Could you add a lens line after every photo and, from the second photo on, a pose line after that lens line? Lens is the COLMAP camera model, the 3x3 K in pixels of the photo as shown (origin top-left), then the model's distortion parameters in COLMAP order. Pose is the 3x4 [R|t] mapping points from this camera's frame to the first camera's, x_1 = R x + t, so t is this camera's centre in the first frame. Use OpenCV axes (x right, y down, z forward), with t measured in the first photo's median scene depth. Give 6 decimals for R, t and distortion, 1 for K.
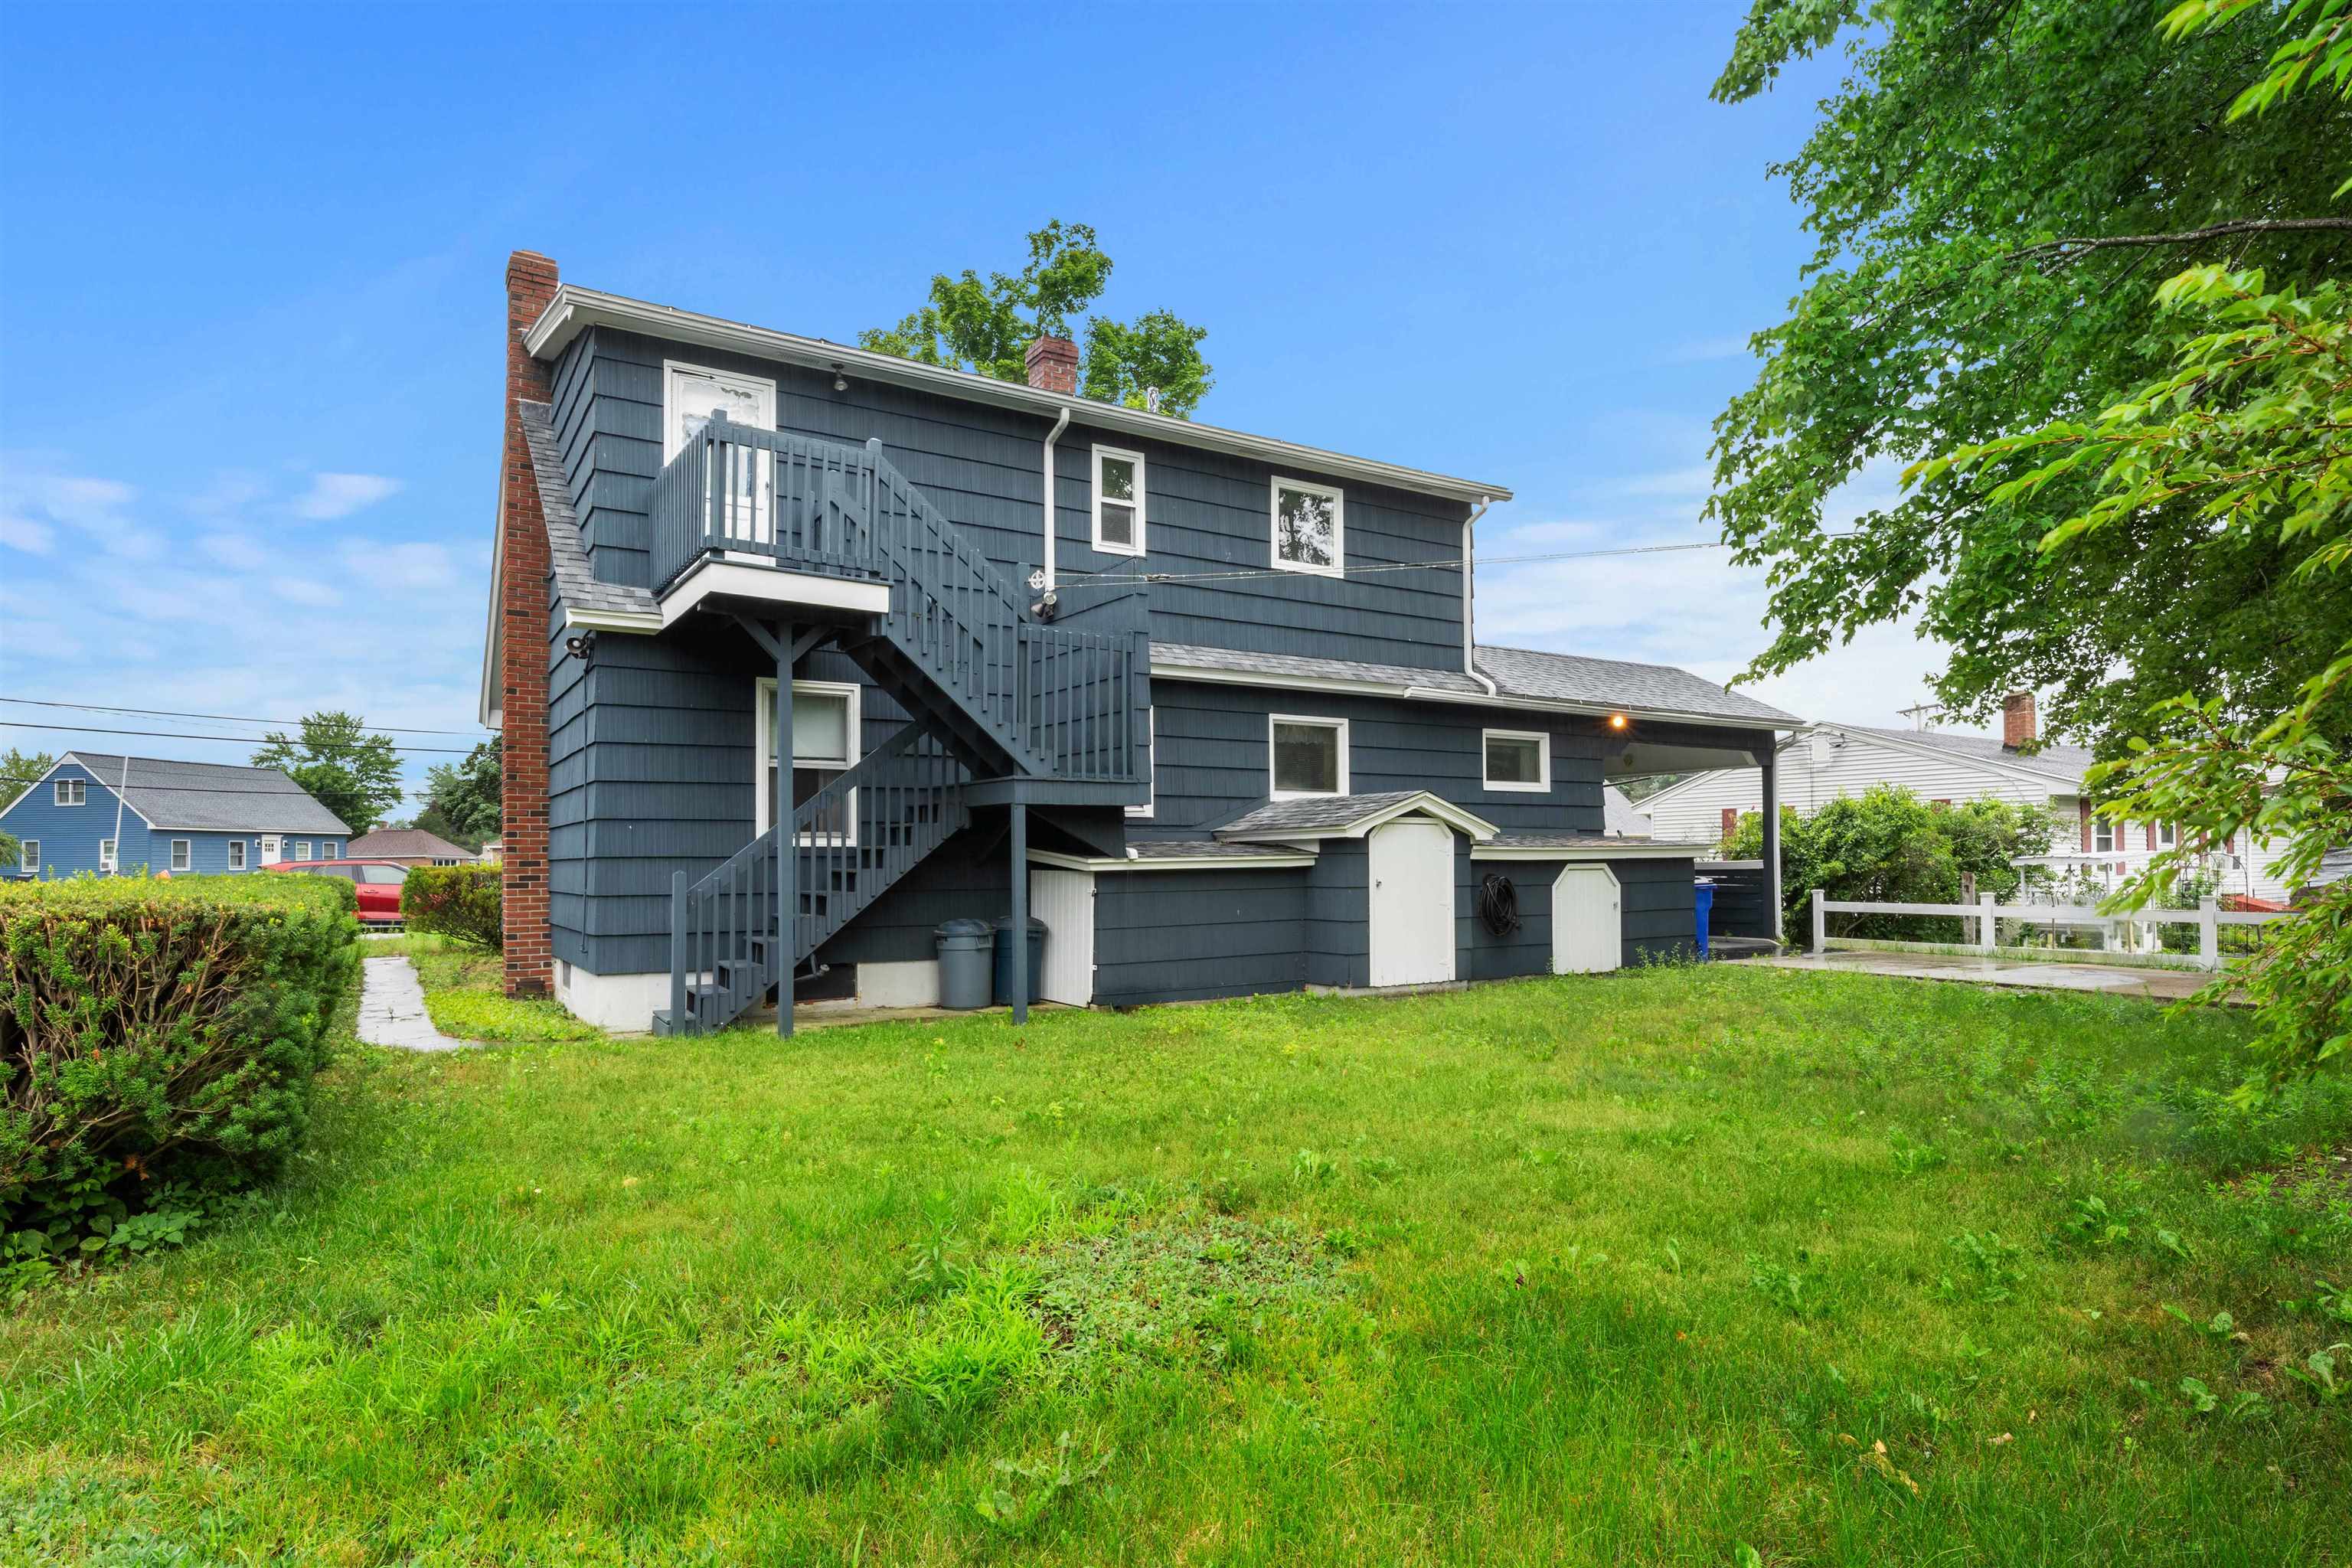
lens RADIAL K [[1220.8, 0, 1173.7], [0, 1220.8, 795.2], [0, 0, 1]] dist [-0.001879, 0.003021]
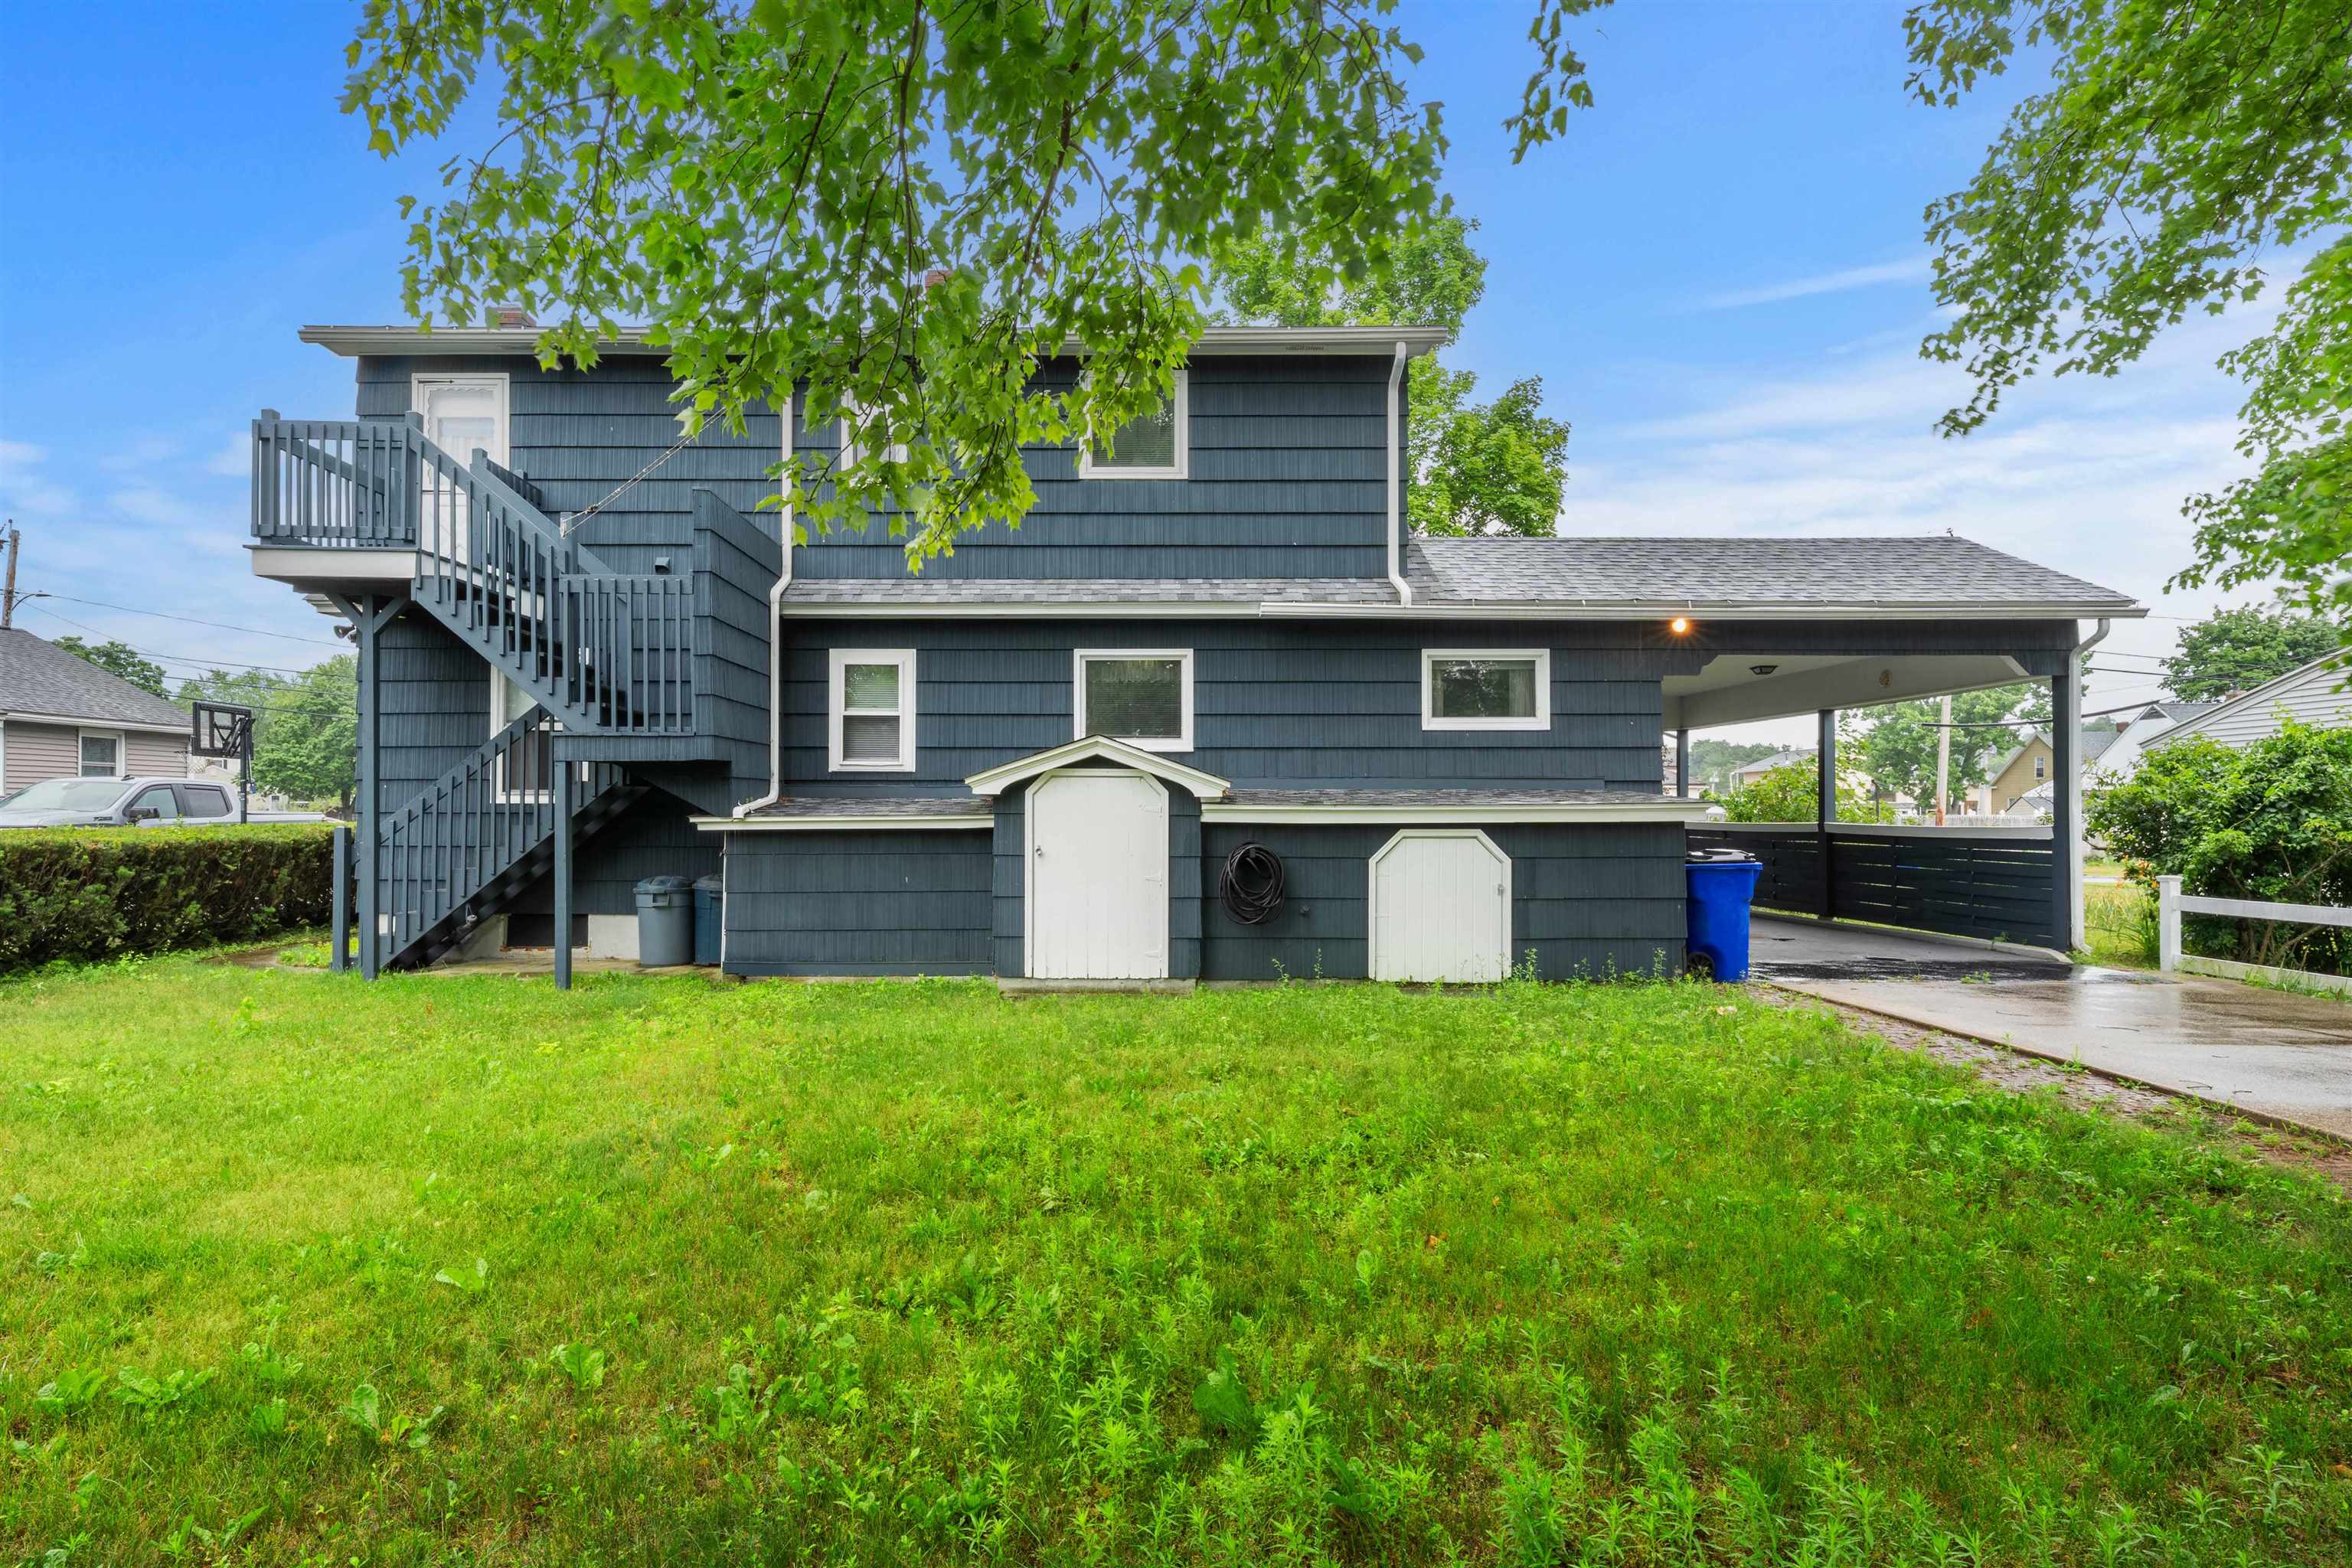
lens RADIAL K [[1117.6, 0, 1172.8], [0, 1117.6, 787.8], [0, 0, 1]] dist [0.002151, -0.000417]
pose [[0.846858, -0.003614, -0.531807, 0.543049], [0.021357, 0.999401, 0.027218, 0.010408], [0.531391, -0.034408, 0.846428, 0.358840]]
